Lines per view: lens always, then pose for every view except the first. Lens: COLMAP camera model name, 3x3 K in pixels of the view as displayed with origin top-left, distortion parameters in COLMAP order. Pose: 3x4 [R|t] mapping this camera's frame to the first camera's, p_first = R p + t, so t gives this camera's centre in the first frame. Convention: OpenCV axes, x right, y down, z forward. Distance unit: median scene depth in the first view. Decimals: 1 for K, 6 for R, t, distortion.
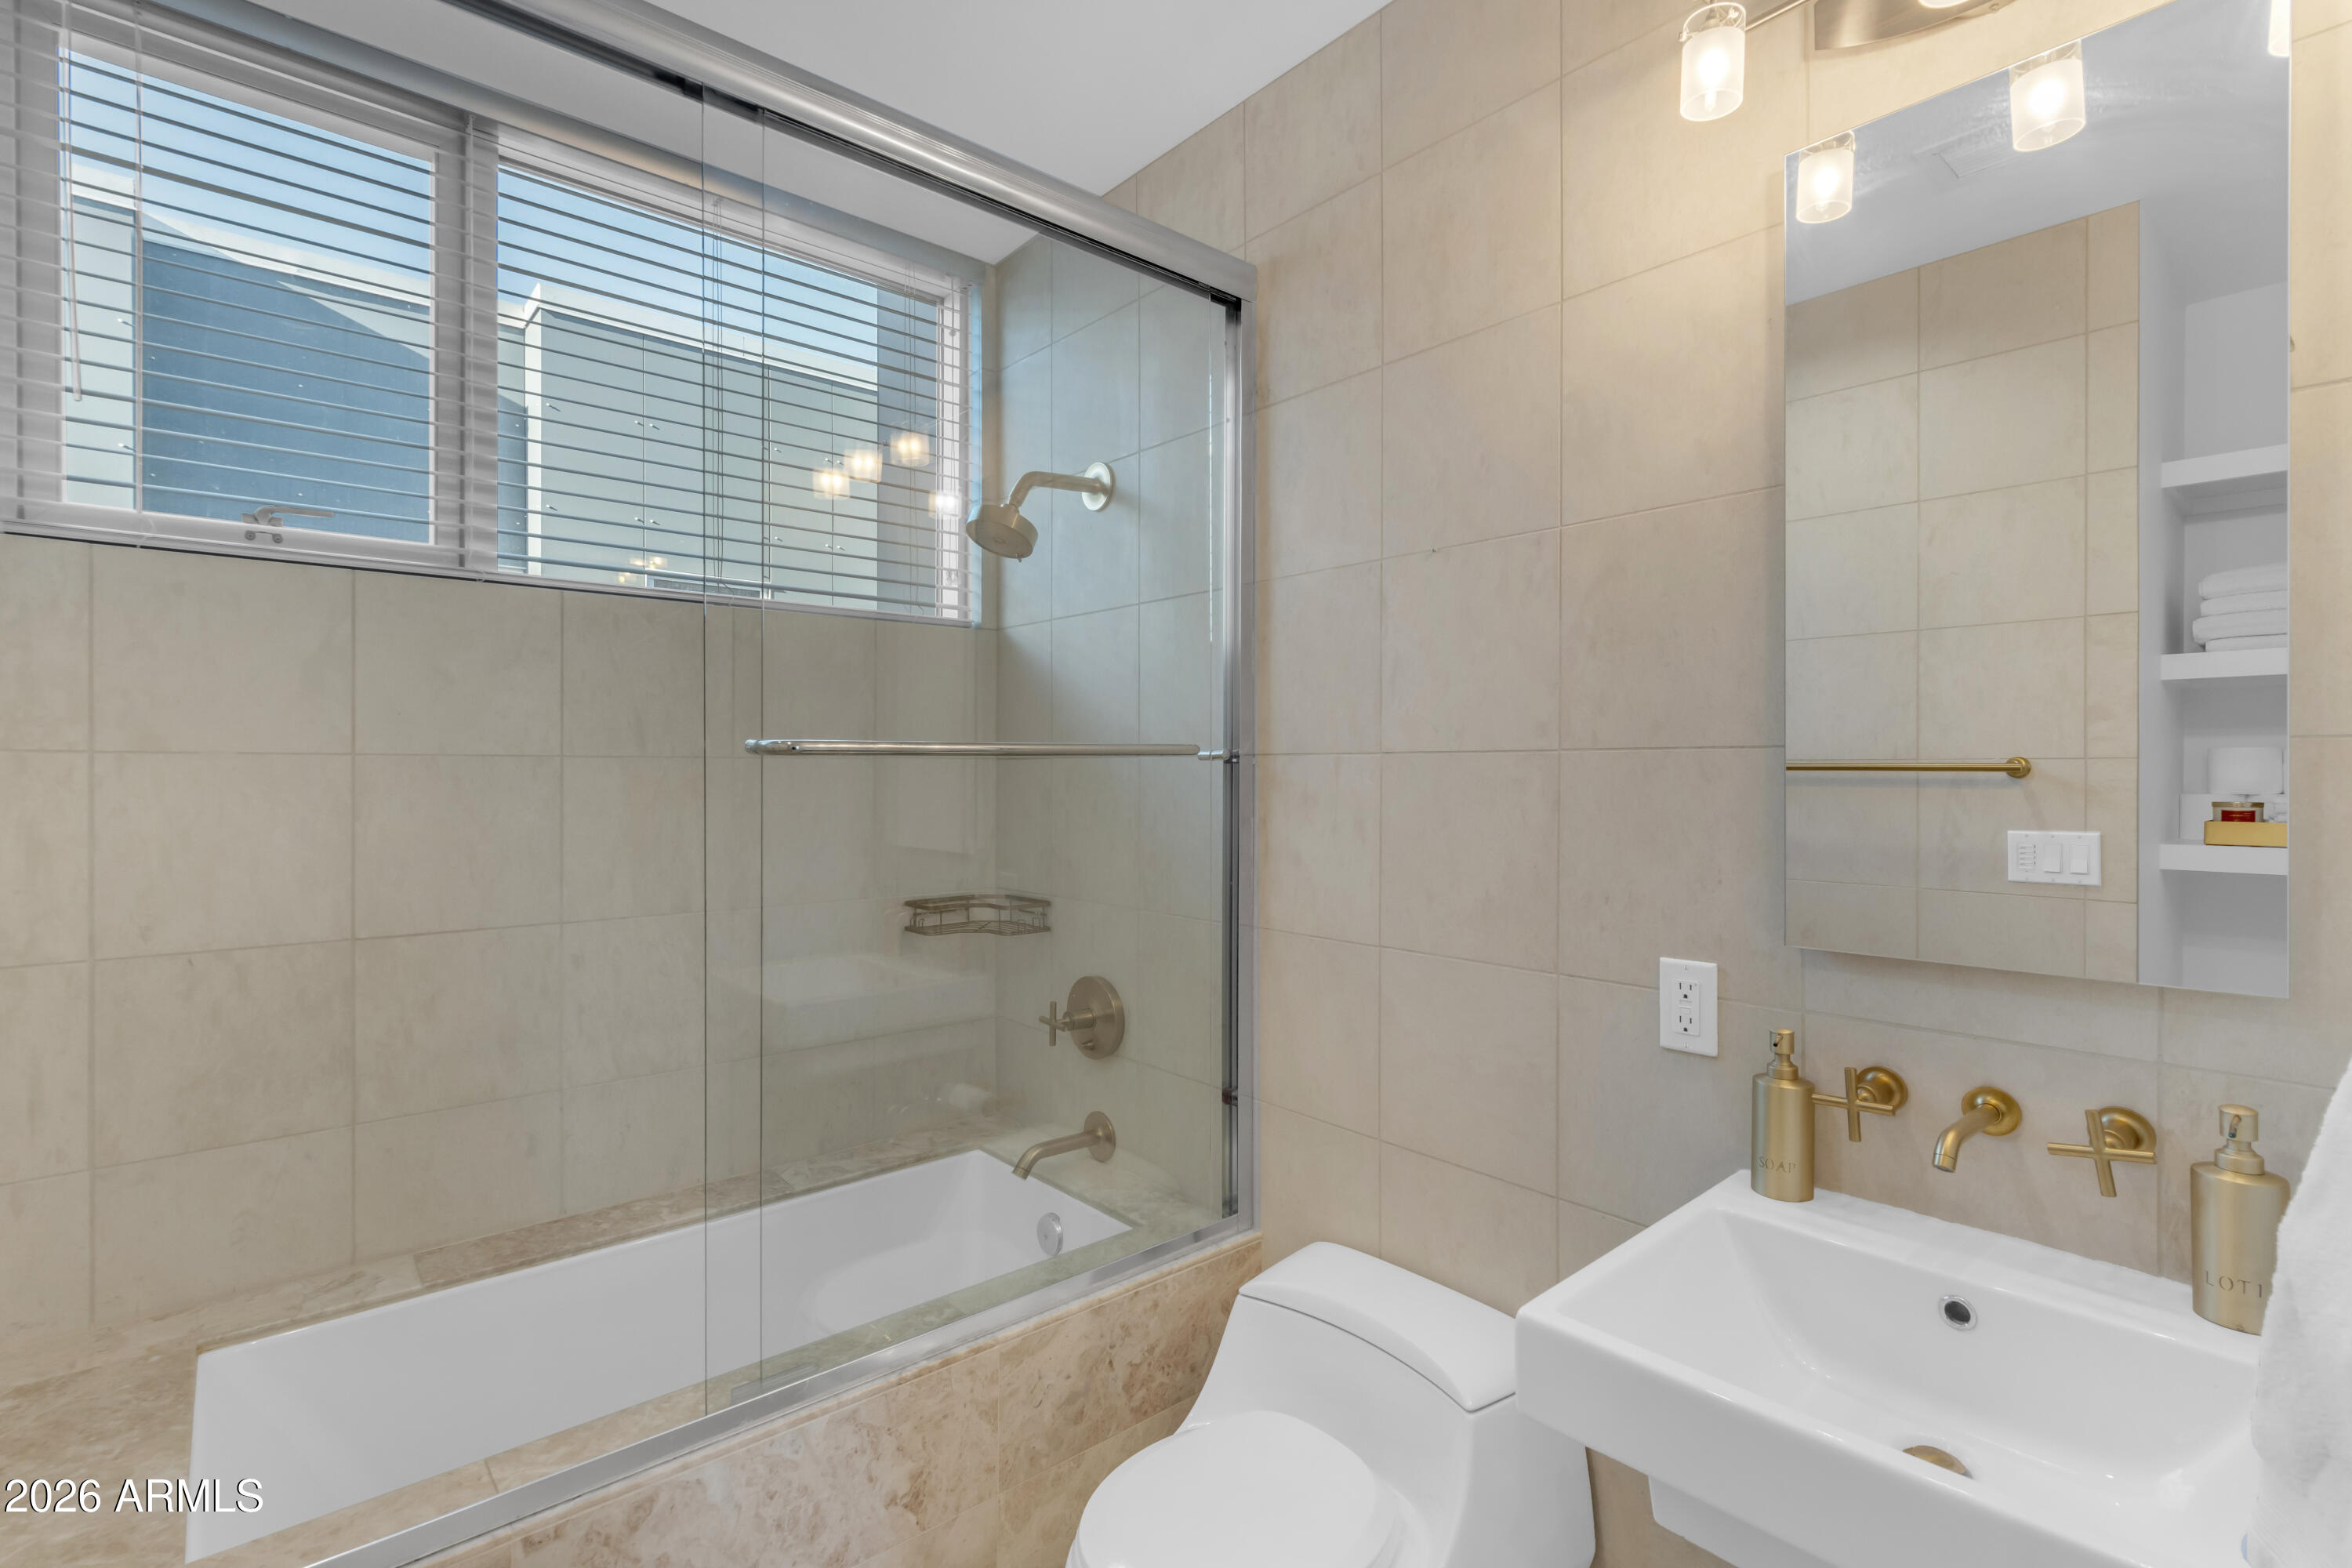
lens RADIAL K [[1079.6, 0, 1170.6], [0, 1079.6, 761.2], [0, 0, 1]] dist [-0.003073, 0.002284]
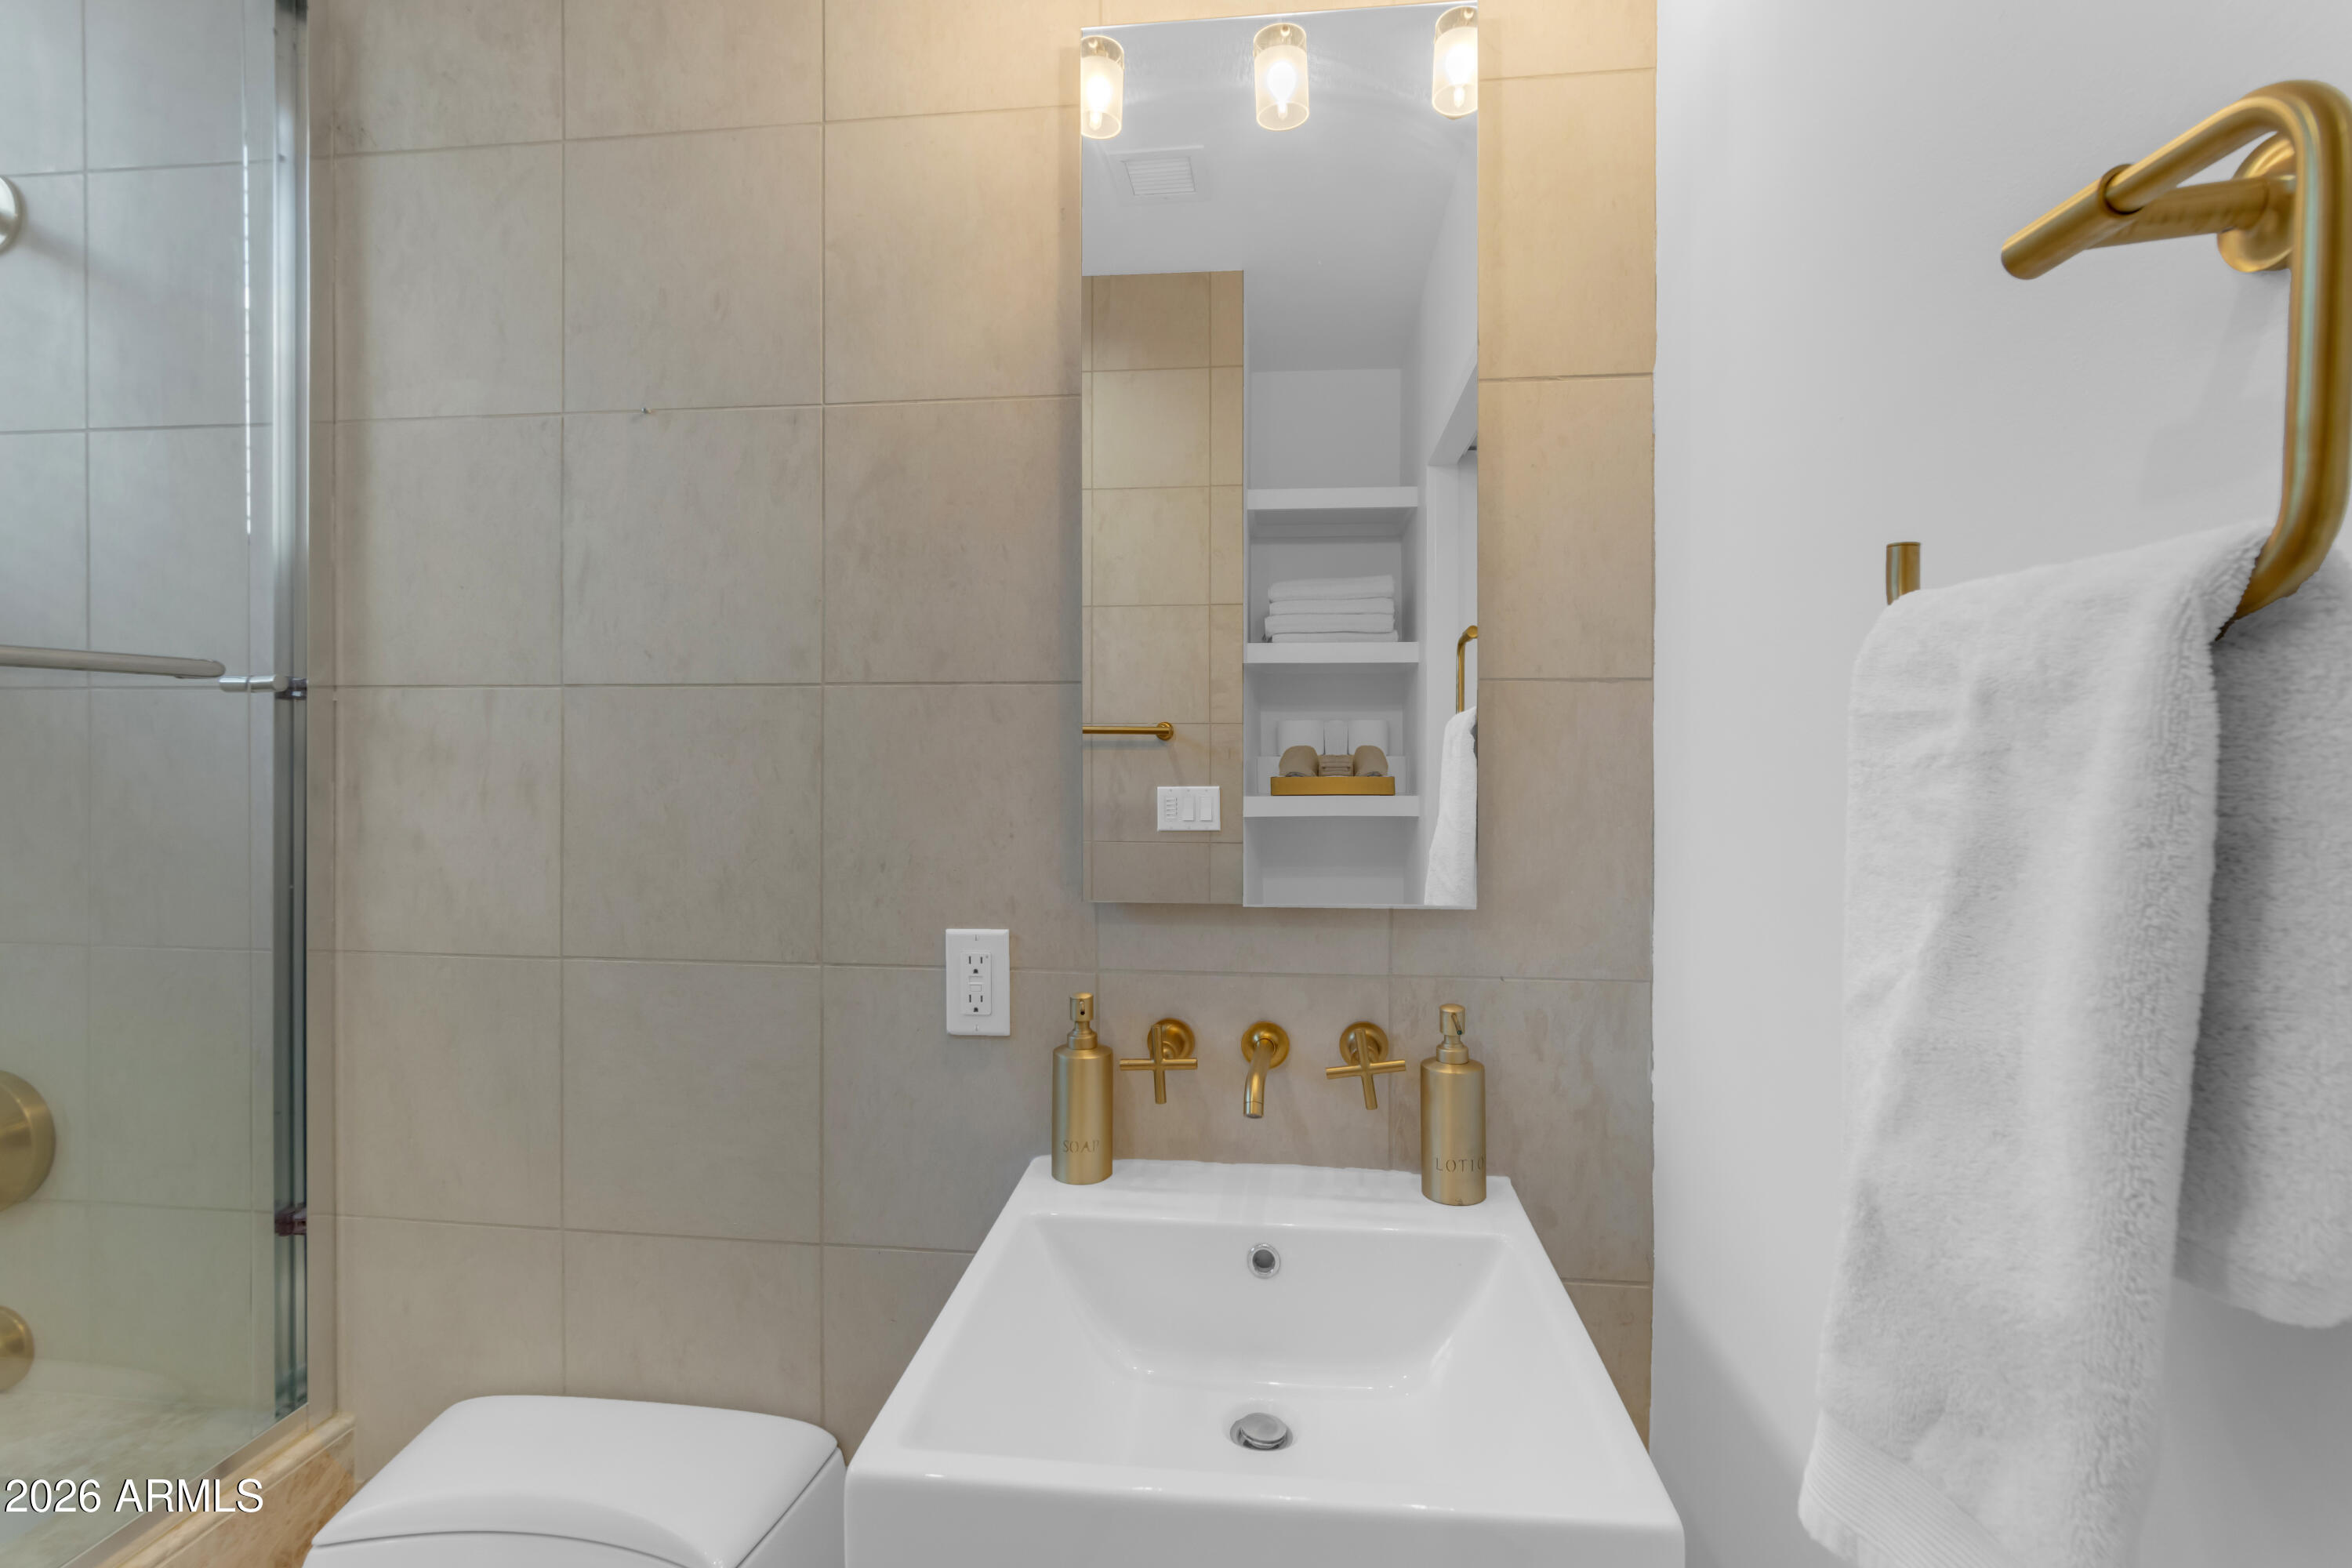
lens RADIAL K [[1079.6, 0, 1170.6], [0, 1079.6, 761.2], [0, 0, 1]] dist [-0.003073, 0.002284]
pose [[0.734971, -0.004469, 0.678084, 0.008495], [-0.008573, 0.999837, 0.015882, 0.032405], [-0.678045, -0.017486, 0.734813, 0.242042]]
